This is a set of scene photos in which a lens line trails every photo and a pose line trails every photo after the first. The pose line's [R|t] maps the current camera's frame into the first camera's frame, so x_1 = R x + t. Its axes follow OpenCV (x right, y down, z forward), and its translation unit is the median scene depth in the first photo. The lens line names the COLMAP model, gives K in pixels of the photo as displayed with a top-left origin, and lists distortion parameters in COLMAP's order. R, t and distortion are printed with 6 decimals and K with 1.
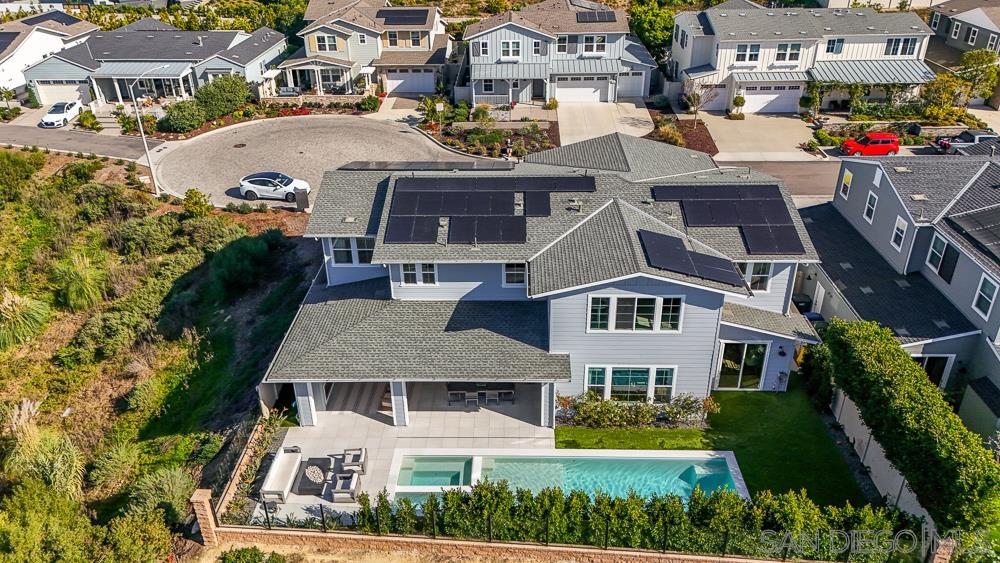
lens RADIAL K [[747.3, 0, 497.2], [0, 747.3, 277.6], [0, 0, 1]] dist [0.054387, -0.052897]
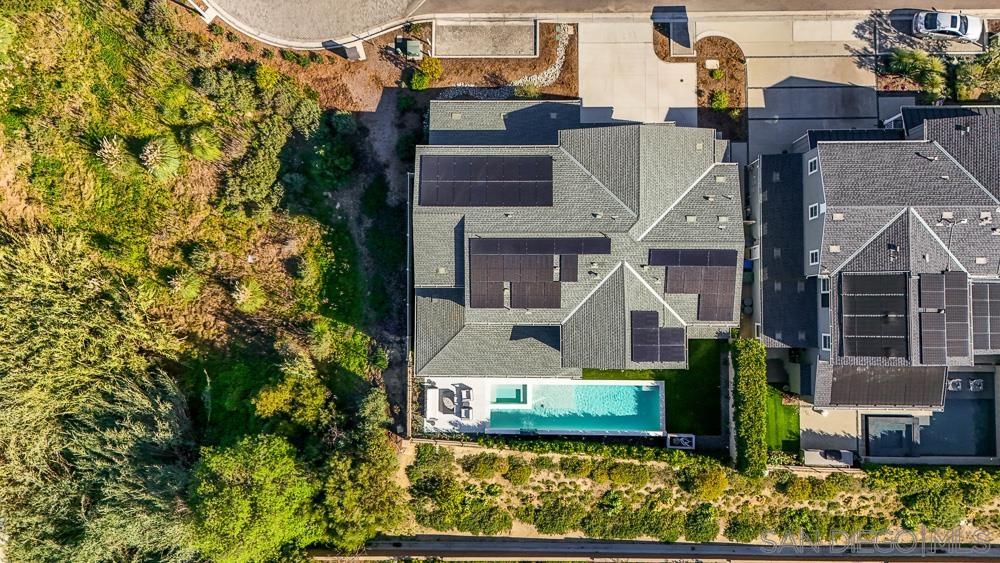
lens RADIAL K [[747.3, 0, 497.2], [0, 747.3, 277.6], [0, 0, 1]] dist [0.054387, -0.052897]
pose [[0.999583, -0.026713, -0.010925, -0.079342], [0.022932, 0.505319, 0.862628, -1.506285], [-0.017523, -0.862519, 0.505721, 0.268978]]
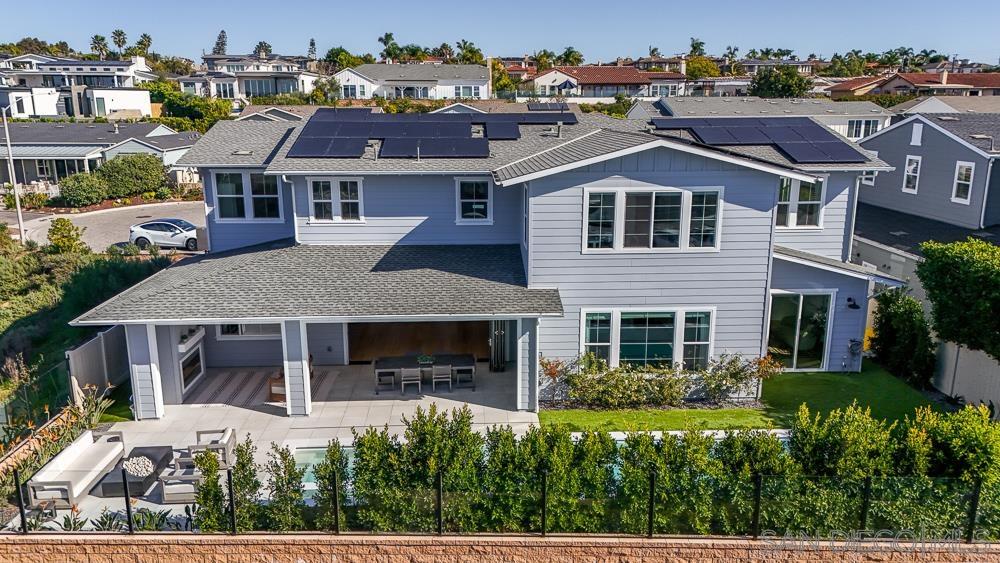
lens RADIAL K [[744.7, 0, 500.0], [0, 744.7, 281.5], [0, 0, 1]] dist [0.034974, -0.005067]
pose [[0.997095, -0.002958, 0.076114, -0.005560], [0.022026, 0.967755, -0.250927, 0.258589], [-0.072917, 0.251874, 0.965009, 0.354338]]
